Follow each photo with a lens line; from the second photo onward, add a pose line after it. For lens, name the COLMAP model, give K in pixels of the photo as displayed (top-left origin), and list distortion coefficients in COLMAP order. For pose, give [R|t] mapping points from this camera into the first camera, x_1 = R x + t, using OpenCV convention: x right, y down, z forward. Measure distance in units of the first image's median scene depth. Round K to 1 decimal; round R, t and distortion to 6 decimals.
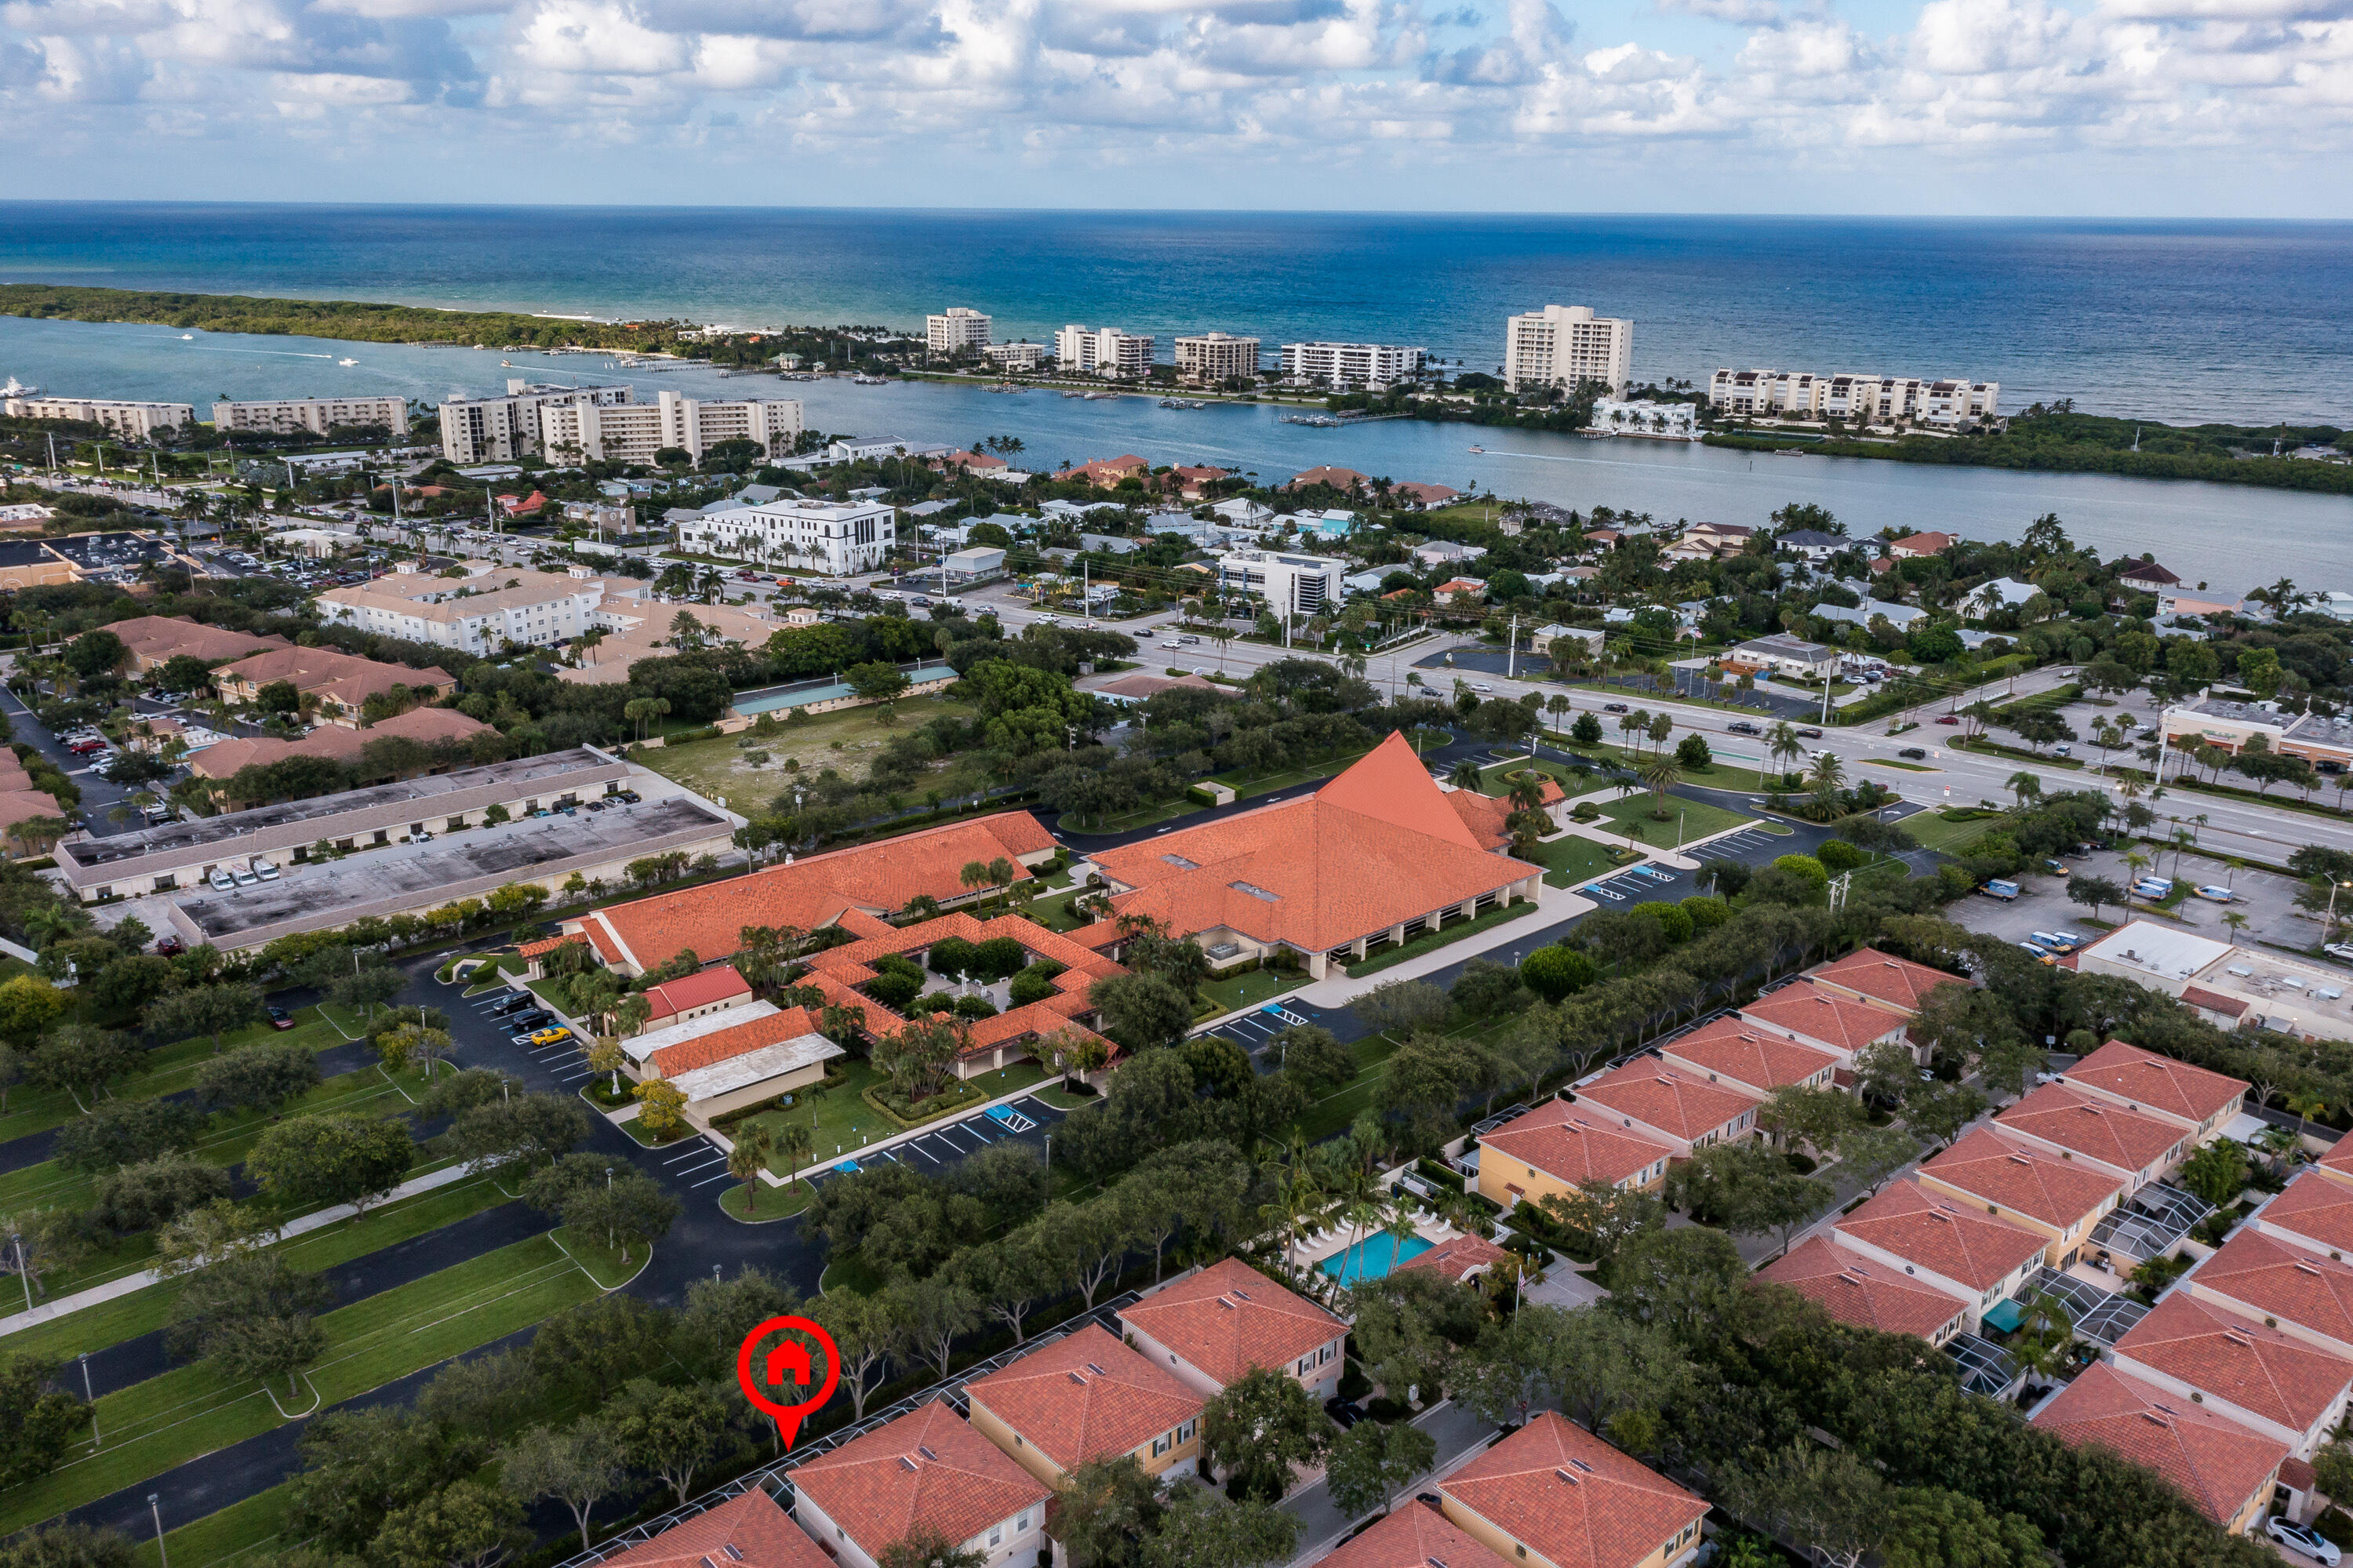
lens RADIAL K [[1853.2, 0, 1176.5], [0, 1853.2, 784.0], [0, 0, 1]] dist [0.003646, 0.002406]
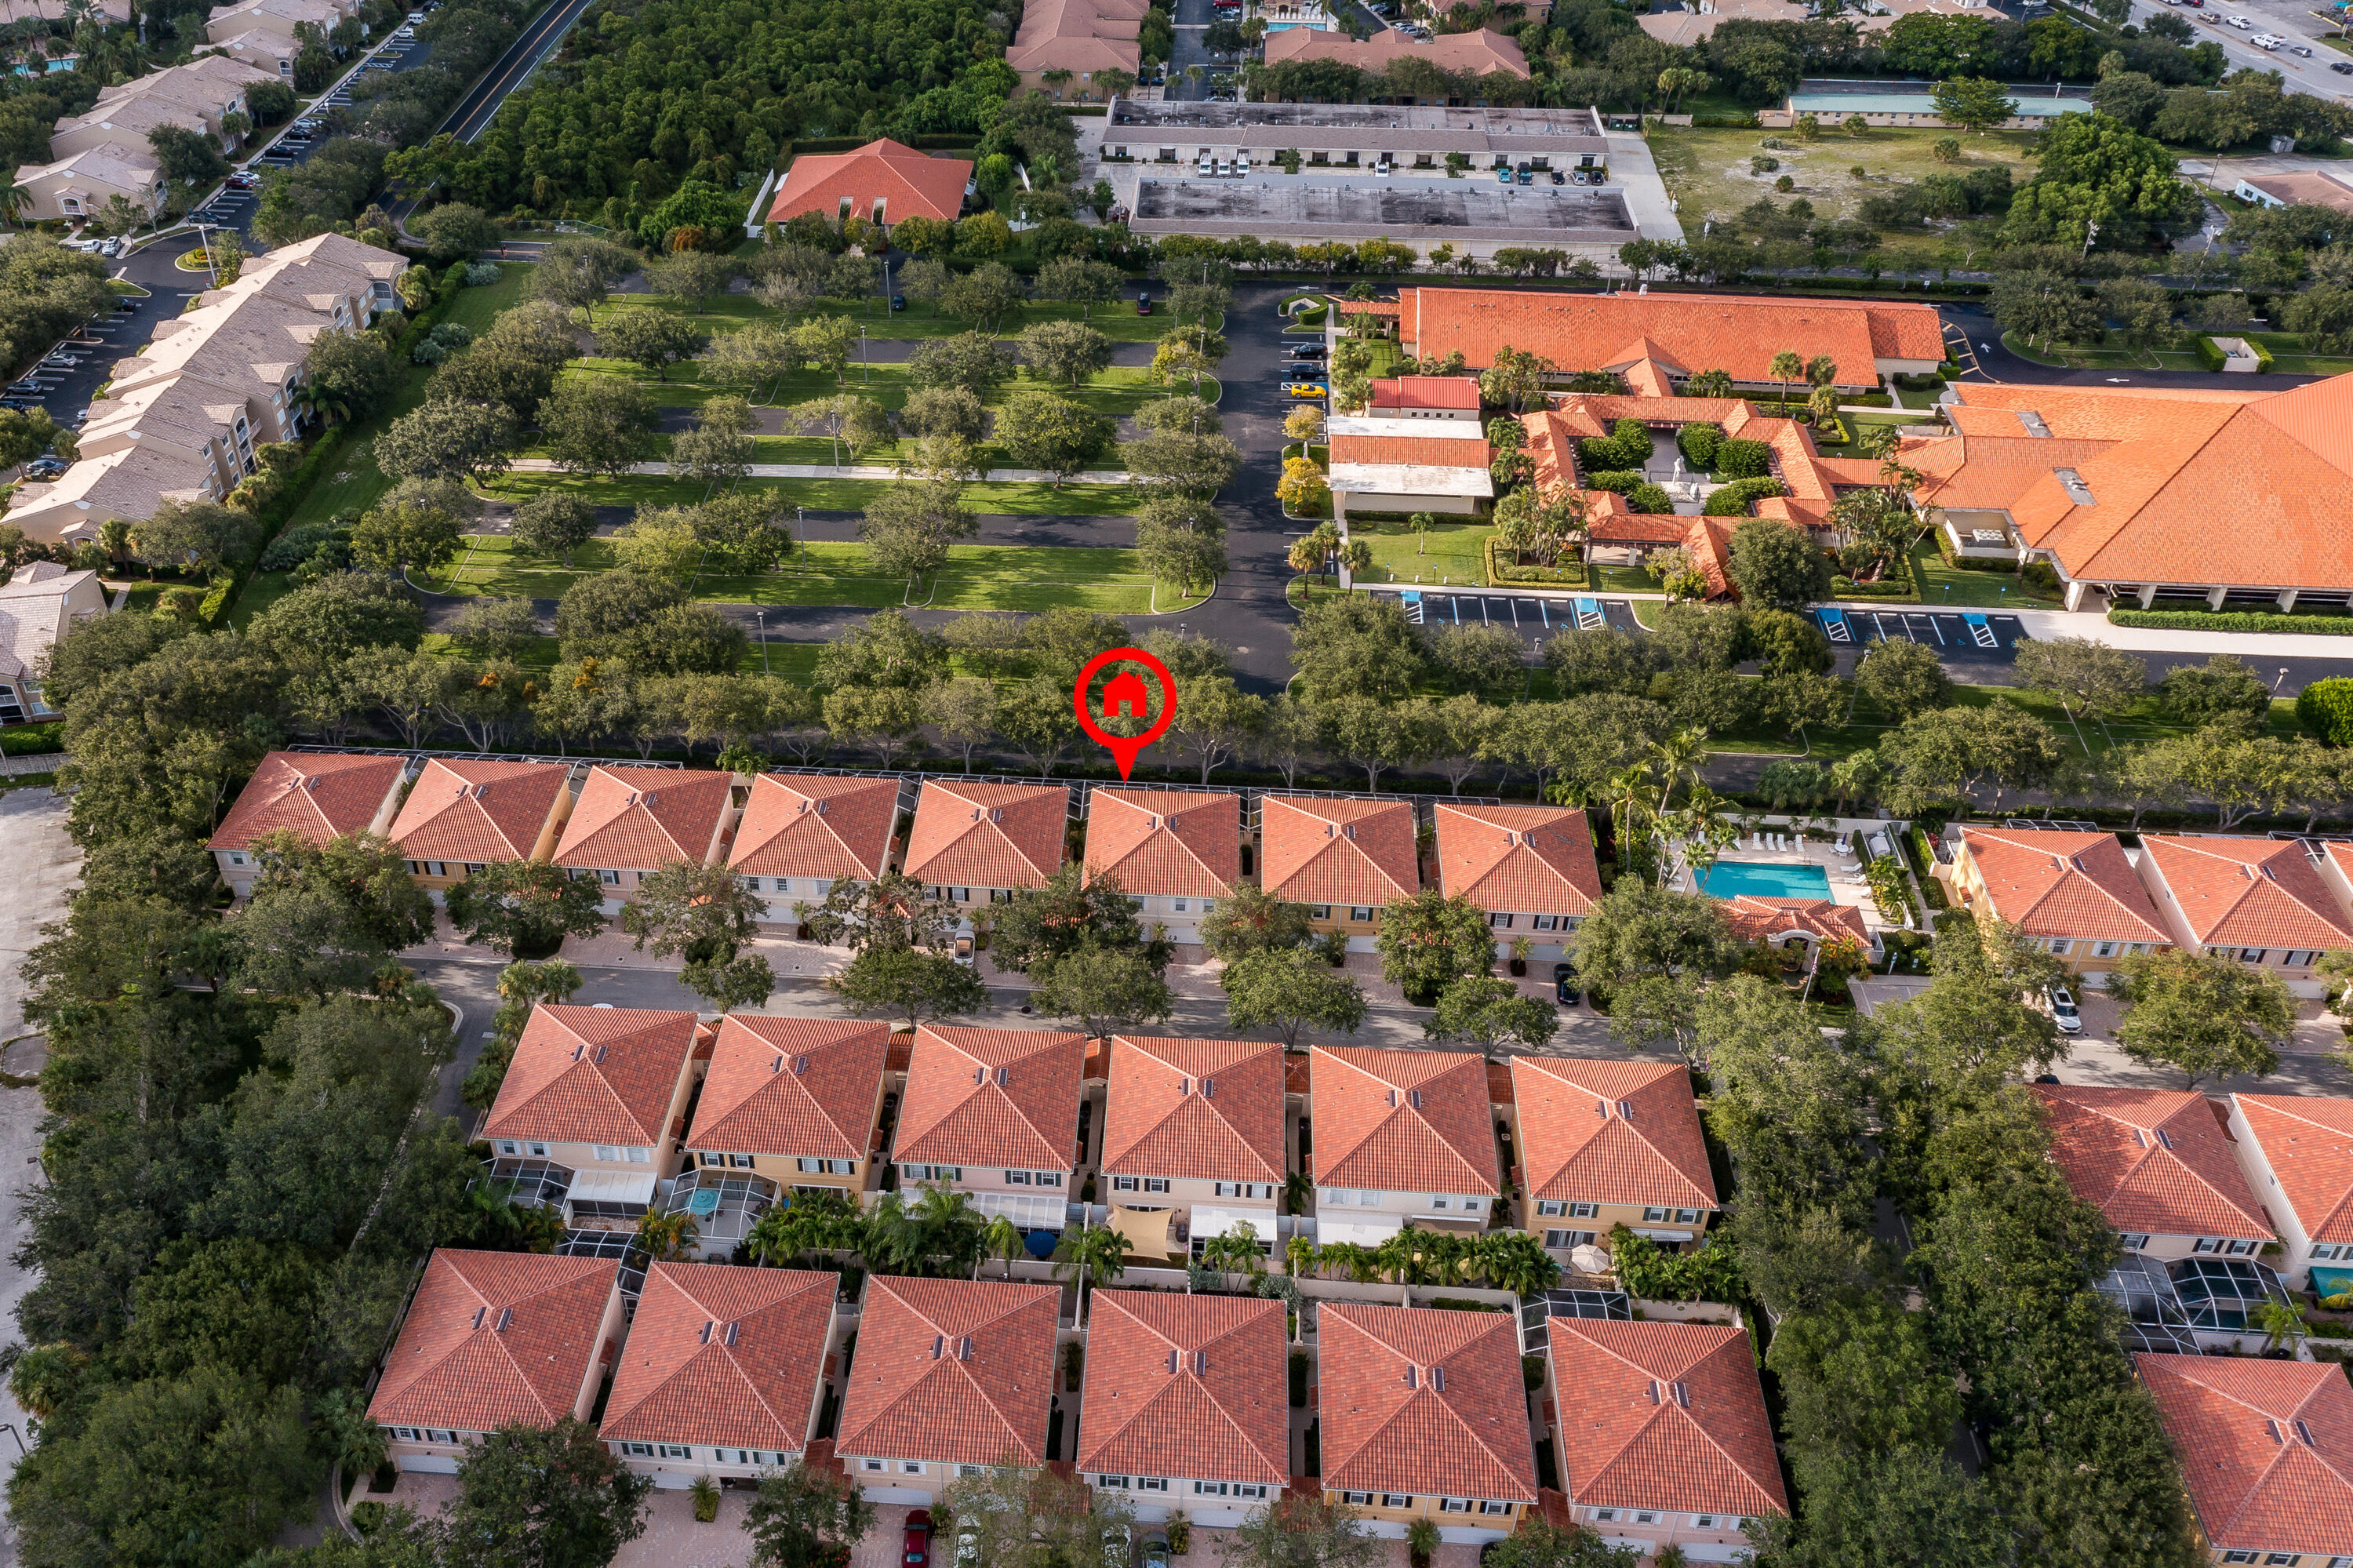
lens RADIAL K [[2024.5, 0, 1054.9], [0, 2024.5, 783.0], [0, 0, 1]] dist [-0.003339, 0.001907]
pose [[0.696049, 0.425725, -0.578165, 0.197602], [-0.203754, 0.889265, 0.409501, -0.066875], [0.688477, -0.167229, 0.705716, 0.004371]]
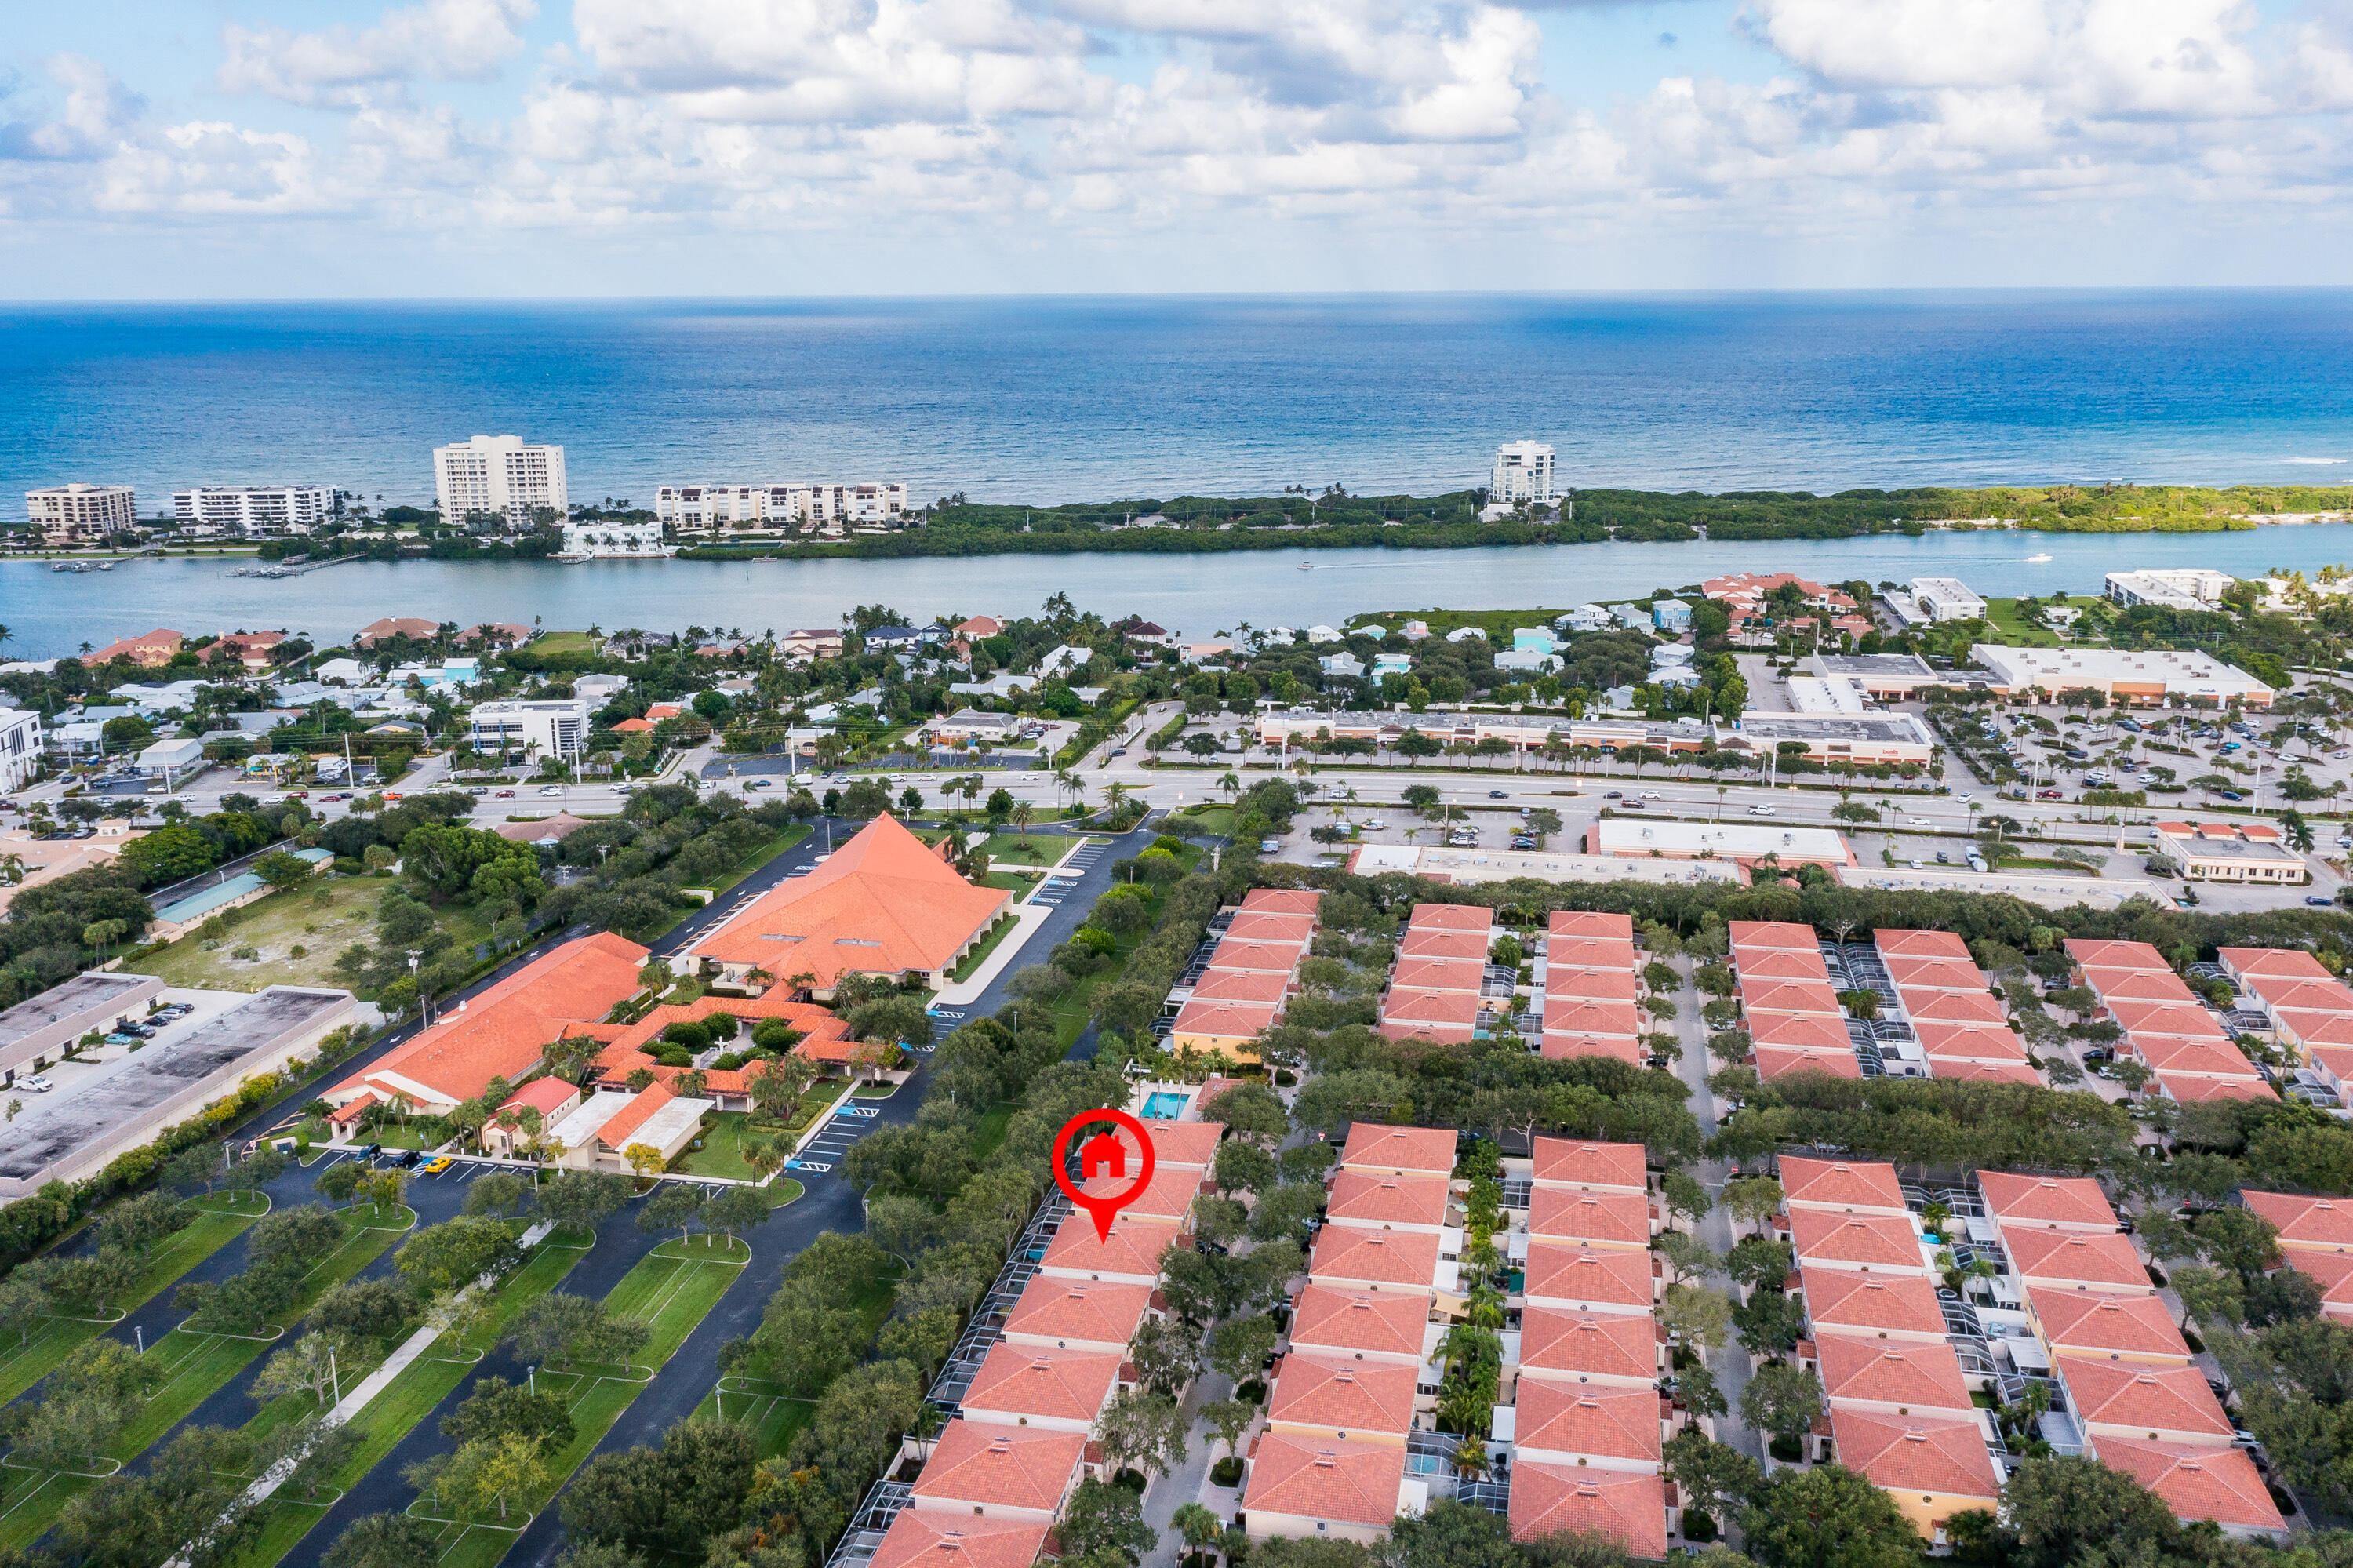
lens RADIAL K [[1967.0, 0, 1185.1], [0, 1967.0, 858.0], [0, 0, 1]] dist [0.008291, 0.008422]
pose [[0.796116, -0.181616, 0.577248, -0.365044], [0.193236, 0.980257, 0.041910, -0.009575], [-0.573463, 0.078180, 0.815493, -0.179739]]
